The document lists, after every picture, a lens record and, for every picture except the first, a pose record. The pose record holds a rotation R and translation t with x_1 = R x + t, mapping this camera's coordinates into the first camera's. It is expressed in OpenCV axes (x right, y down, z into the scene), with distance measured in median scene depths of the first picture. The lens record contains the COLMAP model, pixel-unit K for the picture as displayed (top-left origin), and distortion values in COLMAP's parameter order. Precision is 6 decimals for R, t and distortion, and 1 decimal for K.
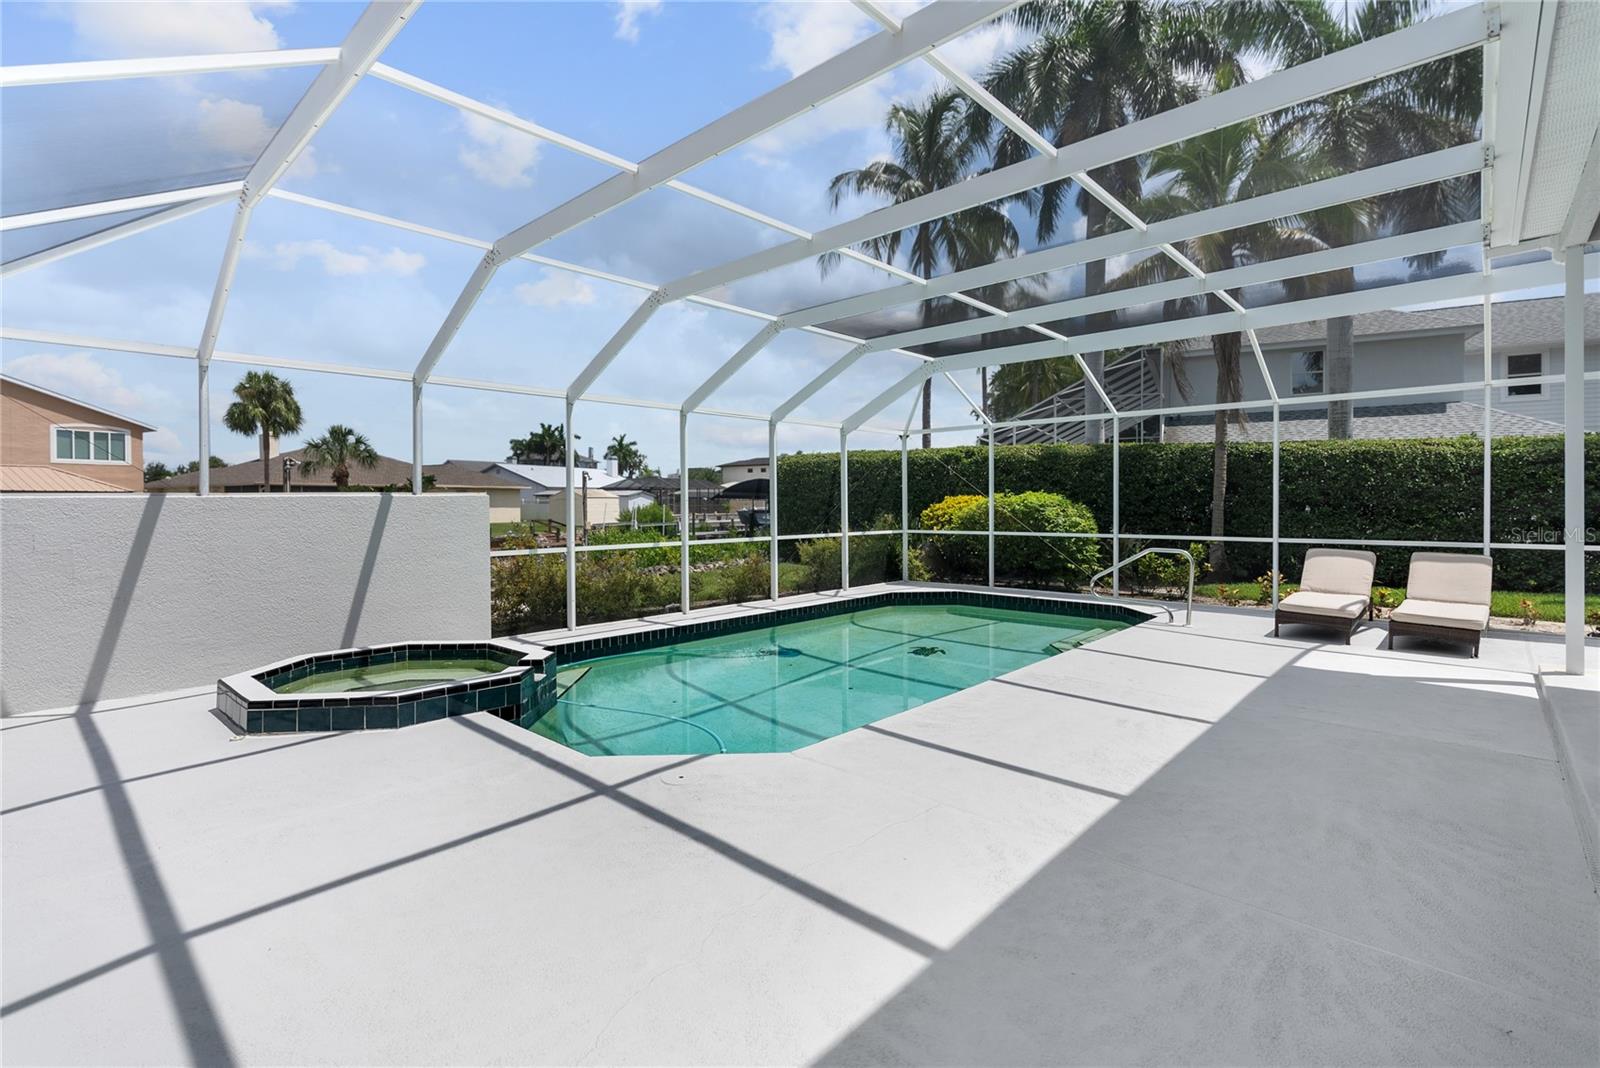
lens RADIAL K [[740.7, 0, 808.5], [0, 740.7, 503.0], [0, 0, 1]] dist [-0.001231, 0.000501]
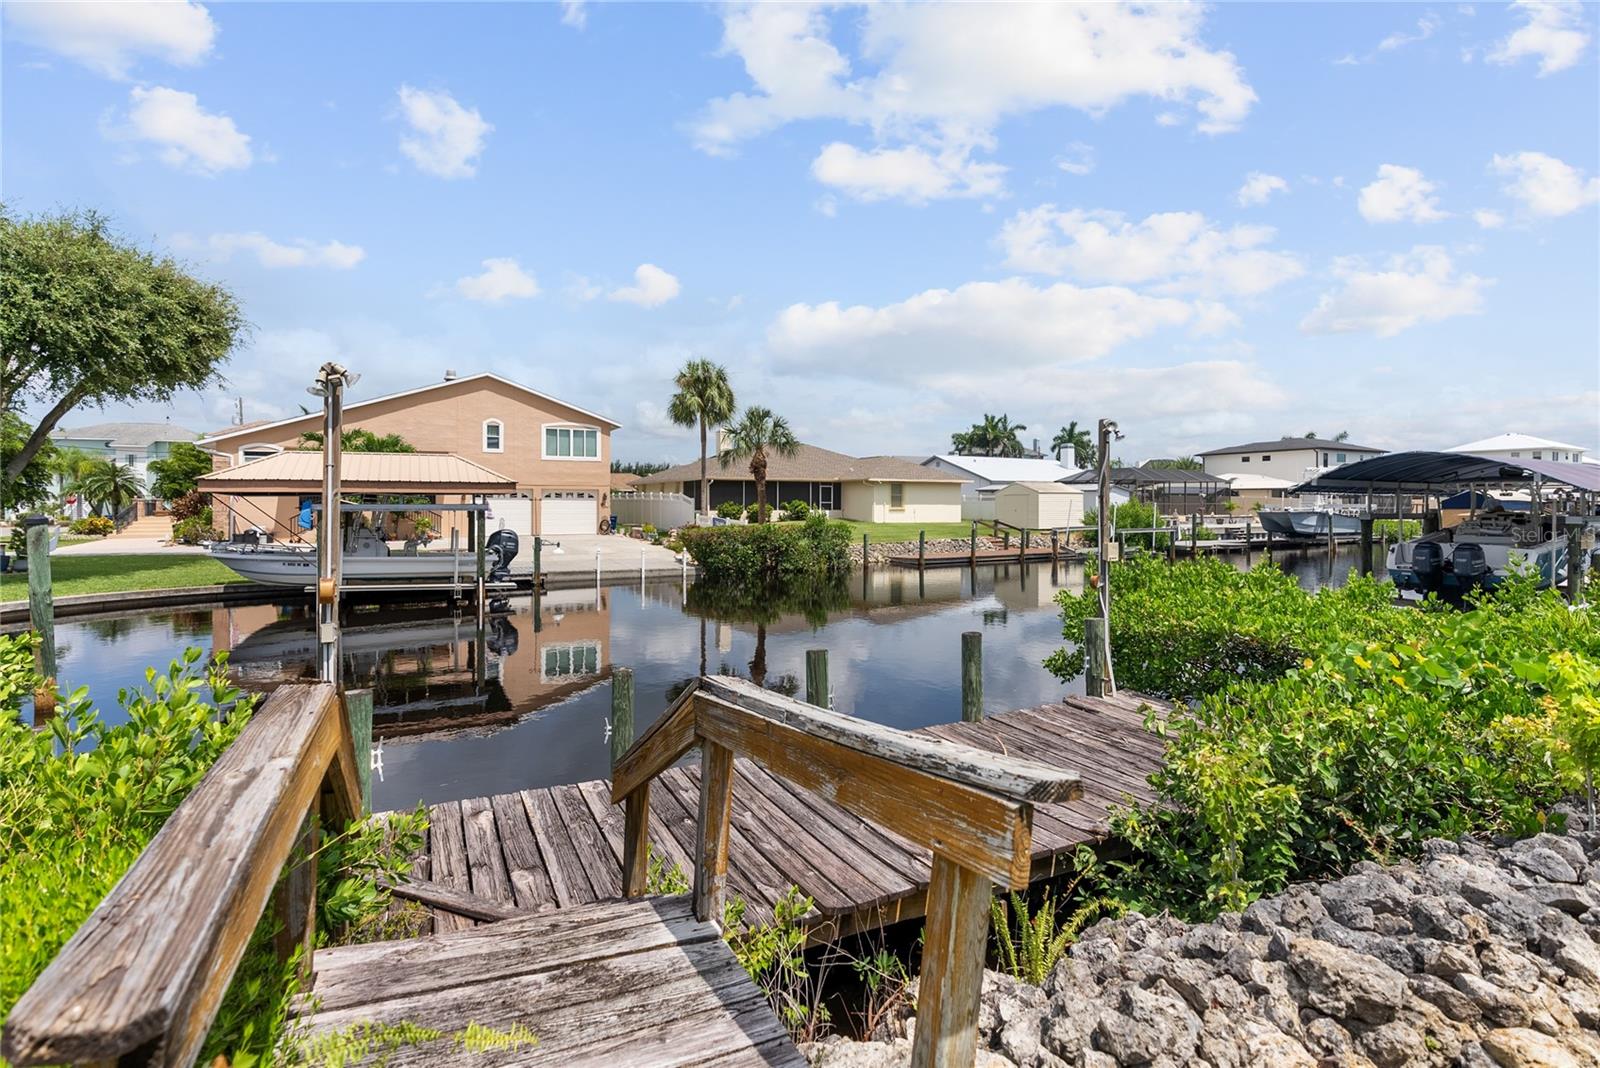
lens RADIAL K [[740.7, 0, 808.5], [0, 740.7, 503.0], [0, 0, 1]] dist [-0.001231, 0.000501]
pose [[0.838180, 0.006851, -0.545351, -0.065476], [-0.004912, 0.999975, 0.005014, 0.000466], [0.545371, -0.001524, 0.838193, 0.173795]]
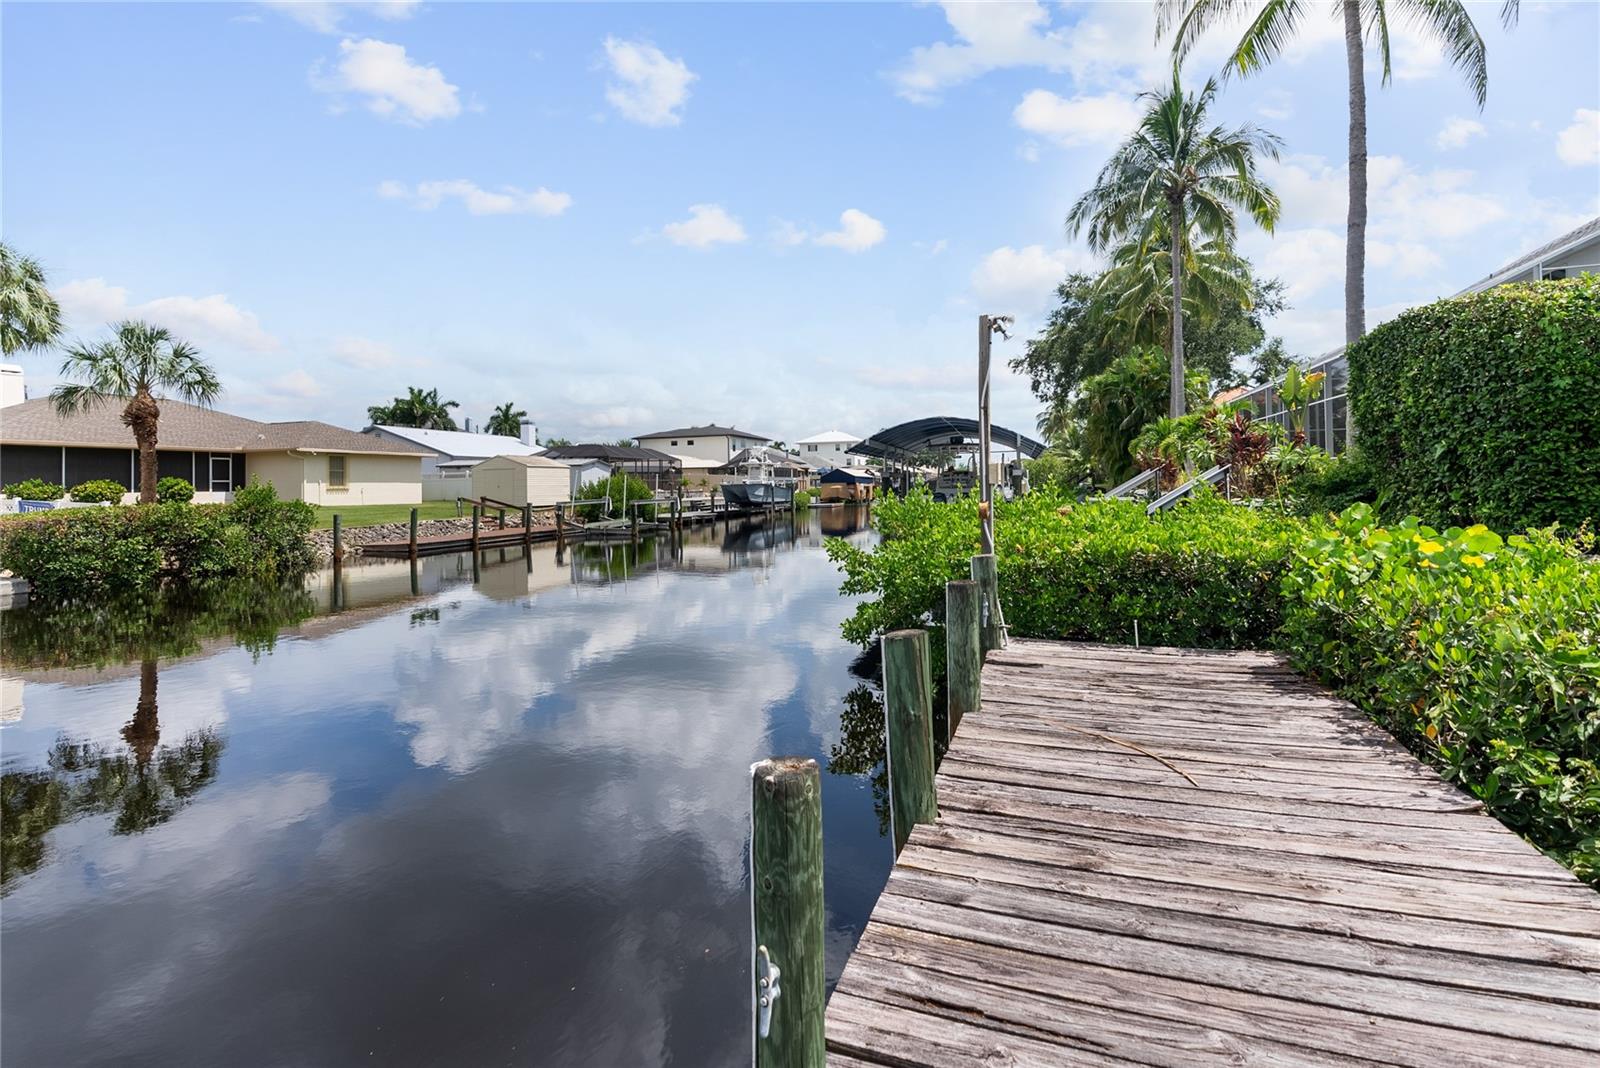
lens RADIAL K [[740.6, 0, 801.3], [0, 740.6, 474.0], [0, 0, 1]] dist [-0.001142, 0.000009]
pose [[0.984879, -0.007047, 0.173101, -0.135776], [0.009839, 0.999835, -0.015276, 0.010583], [-0.172965, 0.016749, 0.984786, 0.208233]]
